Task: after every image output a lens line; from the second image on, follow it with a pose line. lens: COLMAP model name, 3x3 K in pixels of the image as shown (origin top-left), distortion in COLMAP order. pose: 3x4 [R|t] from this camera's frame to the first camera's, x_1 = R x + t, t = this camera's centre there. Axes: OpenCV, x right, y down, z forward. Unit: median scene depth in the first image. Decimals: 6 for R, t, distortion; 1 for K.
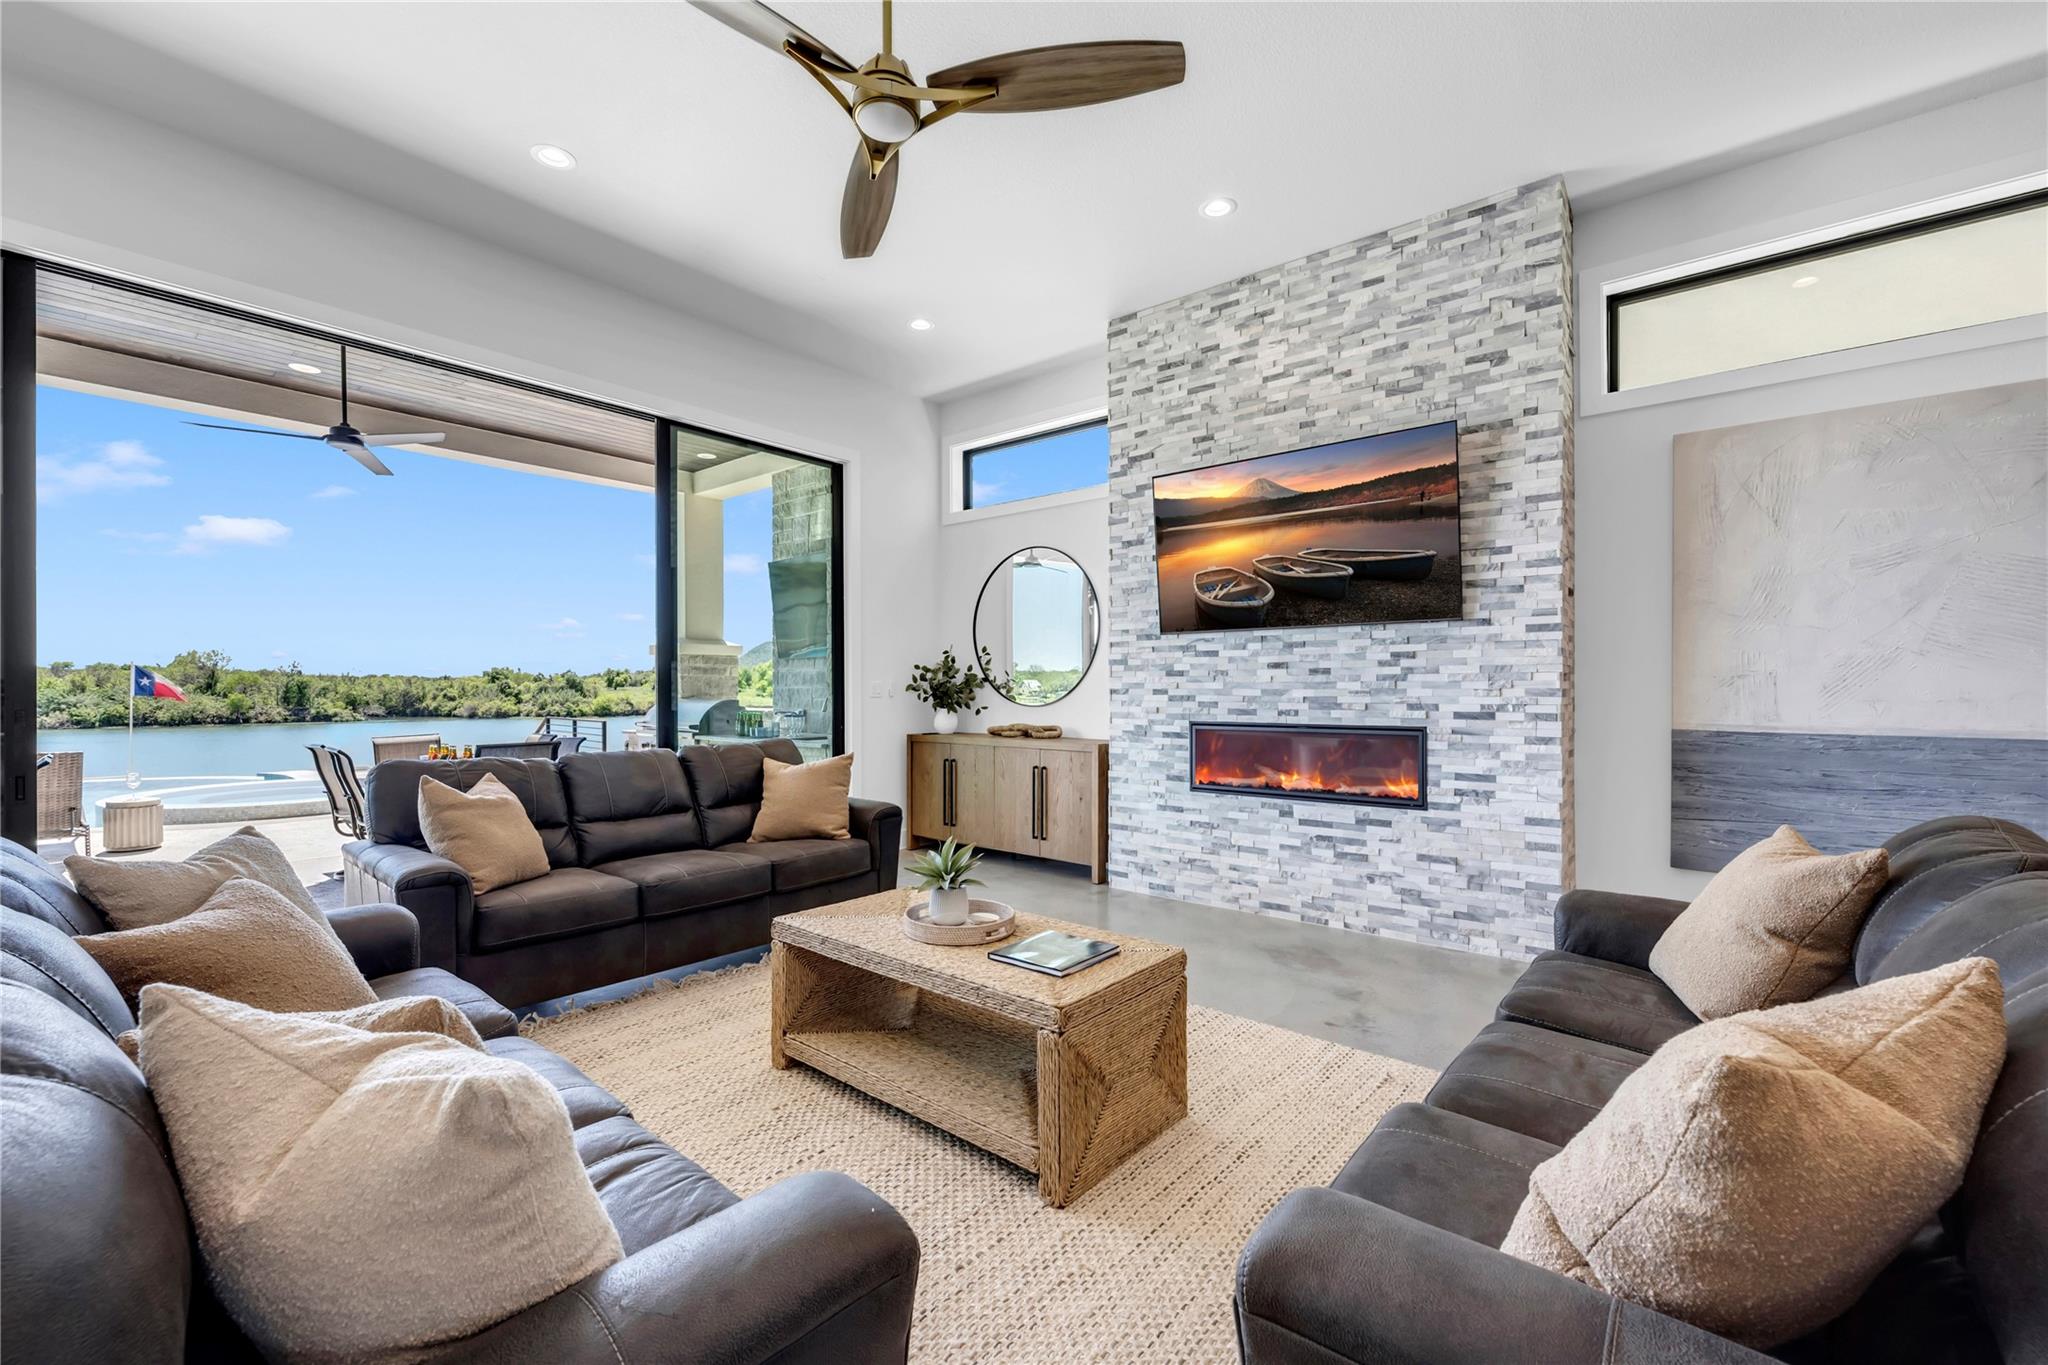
lens RADIAL K [[841.0, 0, 1024.4], [0, 841.0, 687.9], [0, 0, 1]] dist [-0.002443, -0.000142]
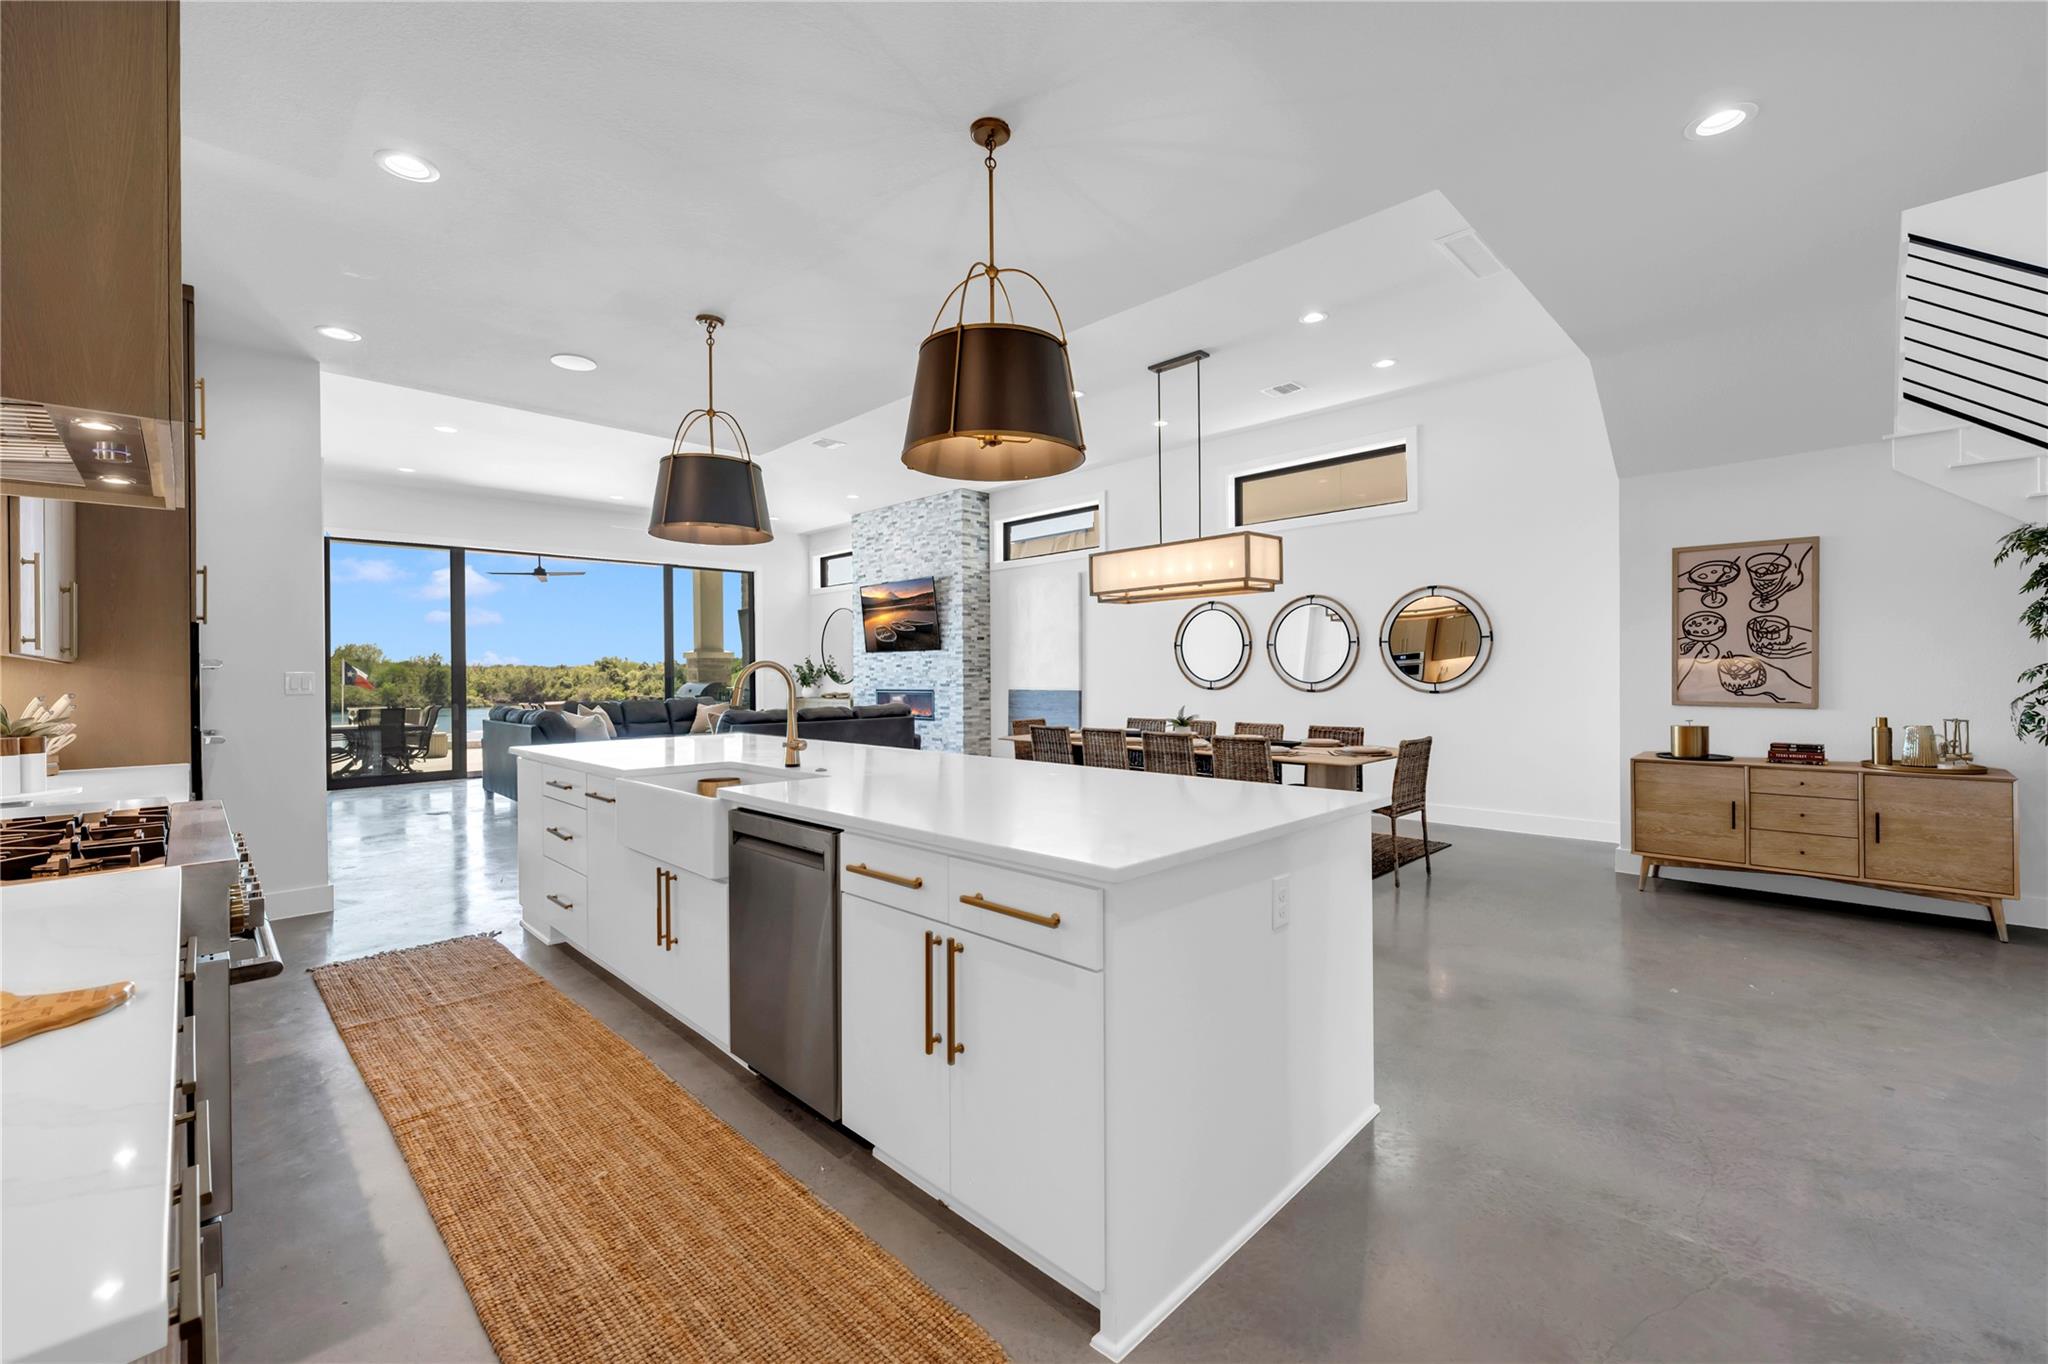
lens RADIAL K [[841.0, 0, 1029.2], [0, 841.0, 678.6], [0, 0, 1]] dist [-0.002443, -0.000142]
pose [[0.995435, -0.009625, -0.094957, 0.968931], [0.010486, 0.999908, 0.008575, -0.006992], [0.094866, -0.009531, 0.995444, -1.512881]]
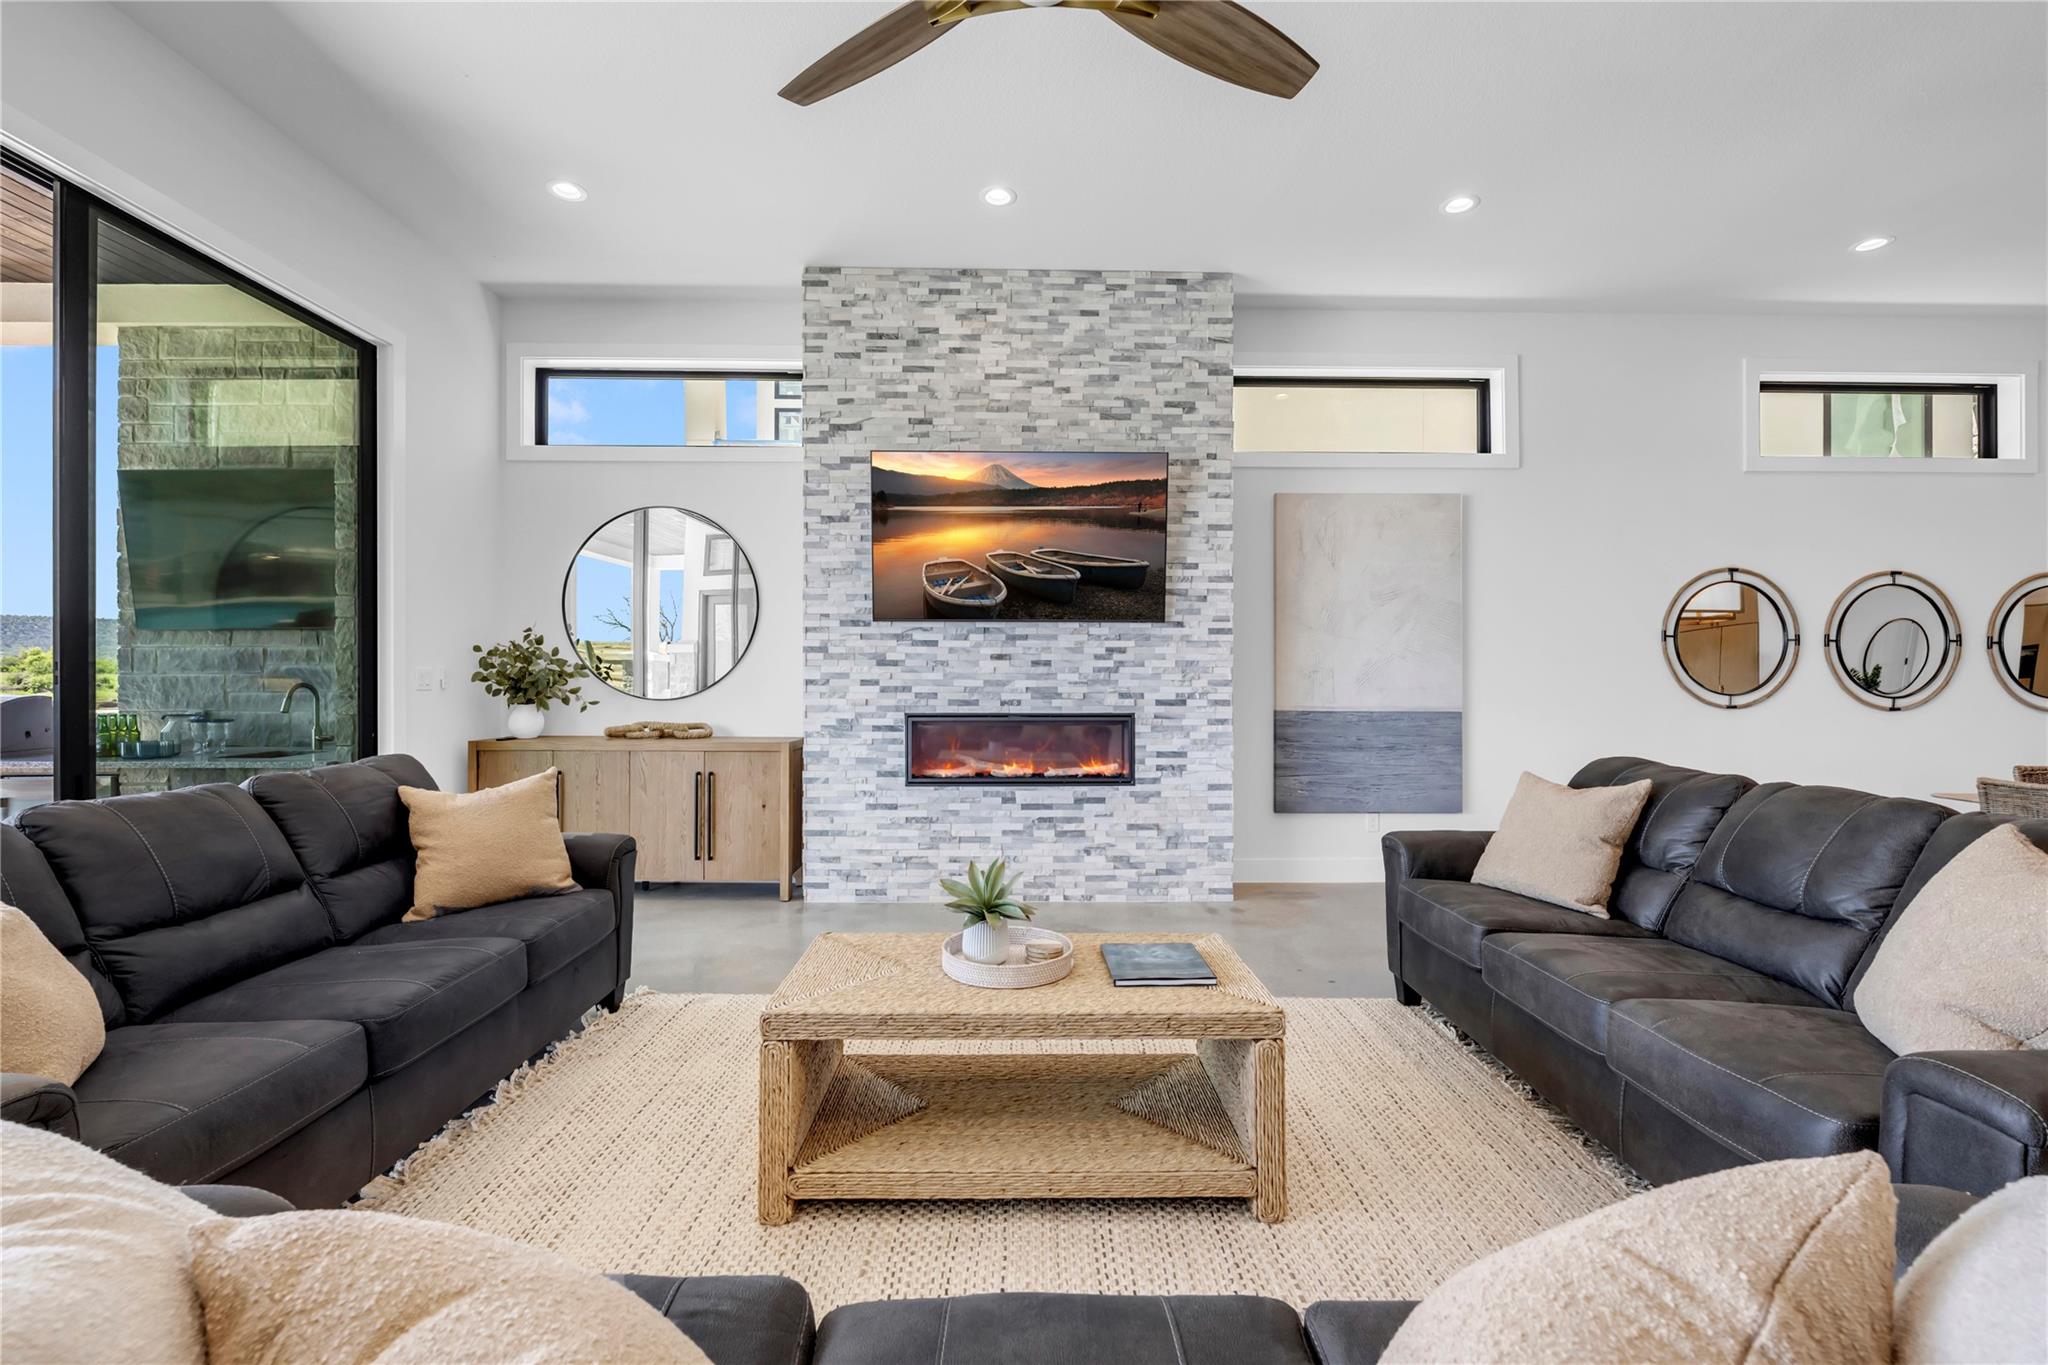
lens RADIAL K [[841.0, 0, 1031.6], [0, 841.0, 675.9], [0, 0, 1]] dist [-0.002443, -0.000142]
pose [[0.760349, 0.004864, 0.649496, -0.356052], [-0.003024, 0.999988, -0.003949, 0.000584], [-0.649508, 0.001039, 0.760354, 0.202528]]
